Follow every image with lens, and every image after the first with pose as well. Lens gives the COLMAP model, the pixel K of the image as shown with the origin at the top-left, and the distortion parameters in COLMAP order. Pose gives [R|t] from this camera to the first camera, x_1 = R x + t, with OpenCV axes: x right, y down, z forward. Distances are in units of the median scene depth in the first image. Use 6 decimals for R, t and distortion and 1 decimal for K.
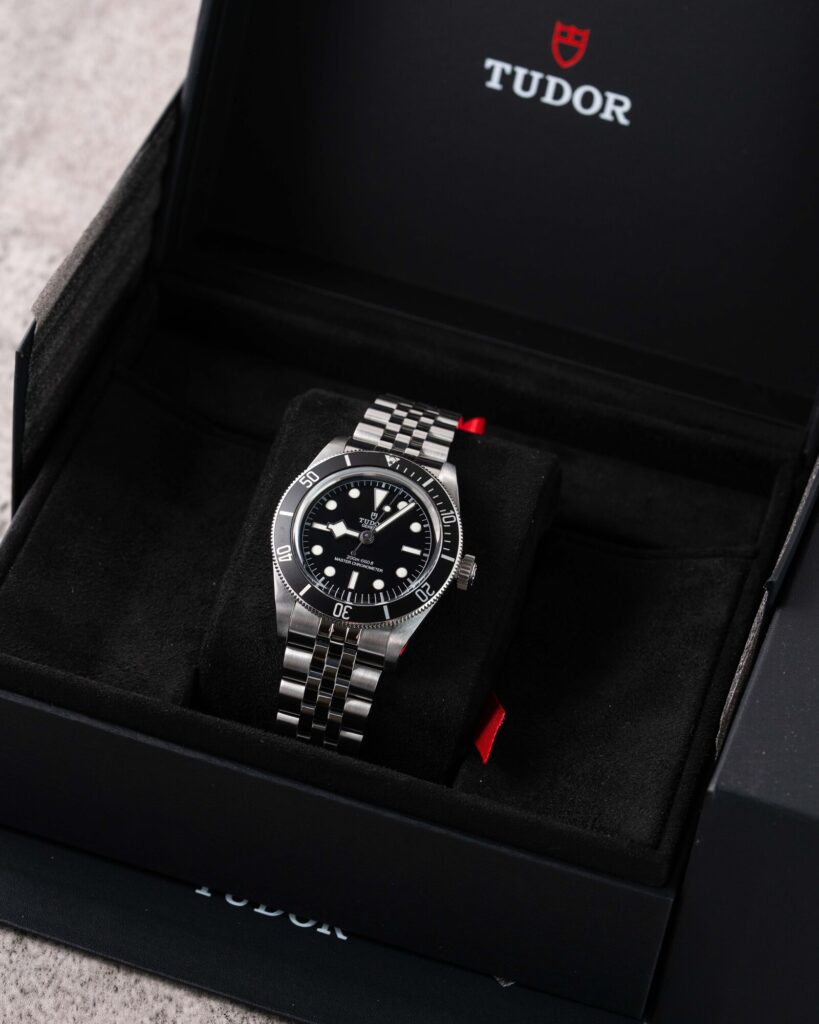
lens RADIAL K [[4336.4, 0, 411.3], [0, 4336.4, 508.7], [0, 0, 1]] dist [-0.235902, 0.000000]
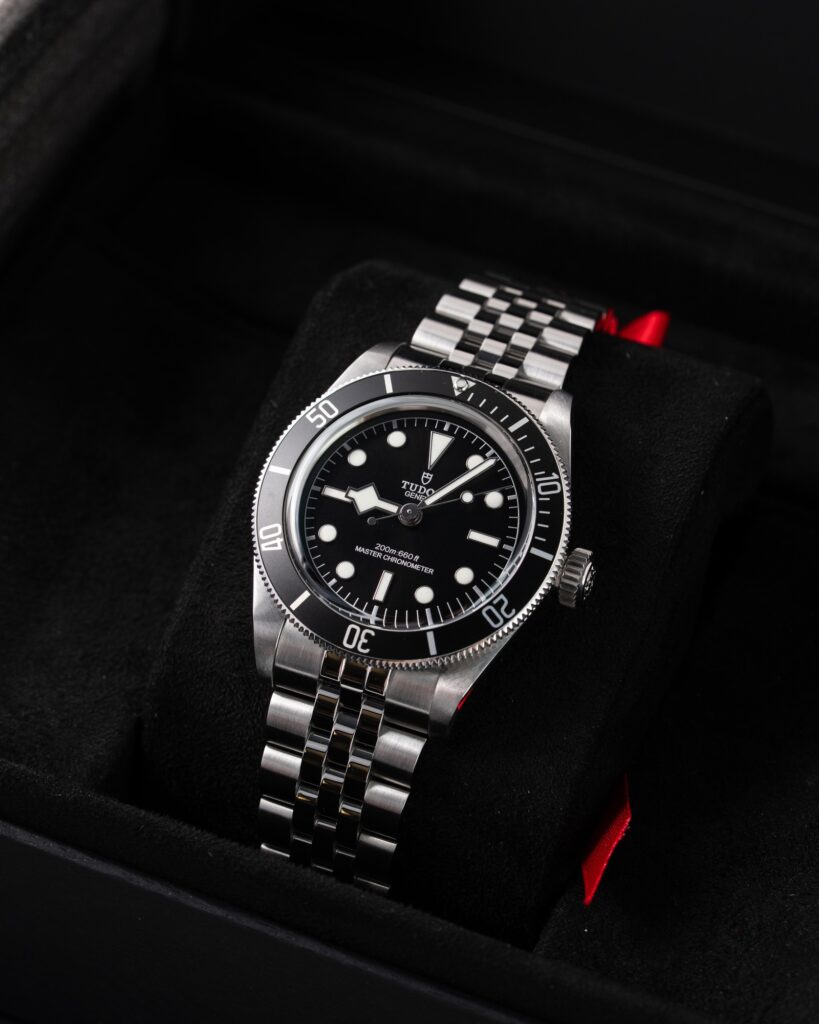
lens RADIAL K [[4336.4, 0, 405.5], [0, 4336.4, 515.7], [0, 0, 1]] dist [-0.235902, 0.000000]
pose [[0.988134, 0.031499, -0.150328, 0.078798], [-0.025277, 0.998750, 0.043120, -0.018904], [0.151498, -0.038808, 0.987695, 0.409758]]
